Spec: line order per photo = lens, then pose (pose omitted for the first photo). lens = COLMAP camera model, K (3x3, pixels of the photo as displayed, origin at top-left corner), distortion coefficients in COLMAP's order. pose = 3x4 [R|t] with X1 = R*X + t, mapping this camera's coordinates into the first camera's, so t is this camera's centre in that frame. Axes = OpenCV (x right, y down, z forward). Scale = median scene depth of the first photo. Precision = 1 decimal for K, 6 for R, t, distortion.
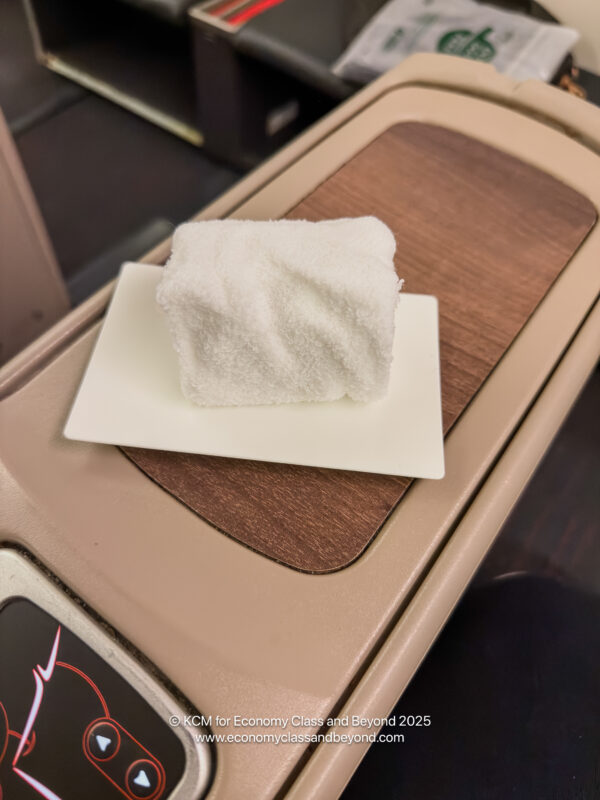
lens RADIAL K [[569.6, 0, 292.1], [0, 569.6, 416.6], [0, 0, 1]] dist [0.024701, -0.042524]
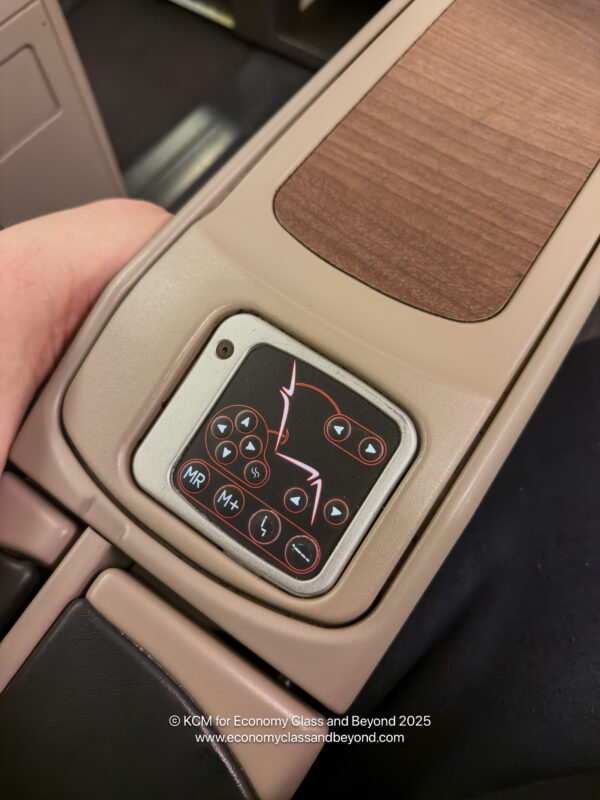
lens RADIAL K [[569.6, 0, 298.1], [0, 569.6, 402.0], [0, 0, 1]] dist [0.024701, -0.042524]
pose [[0.997846, -0.055901, -0.034319, -0.299880], [0.059725, 0.990614, 0.122948, 0.251124], [0.027124, -0.124733, 0.991820, -0.328139]]
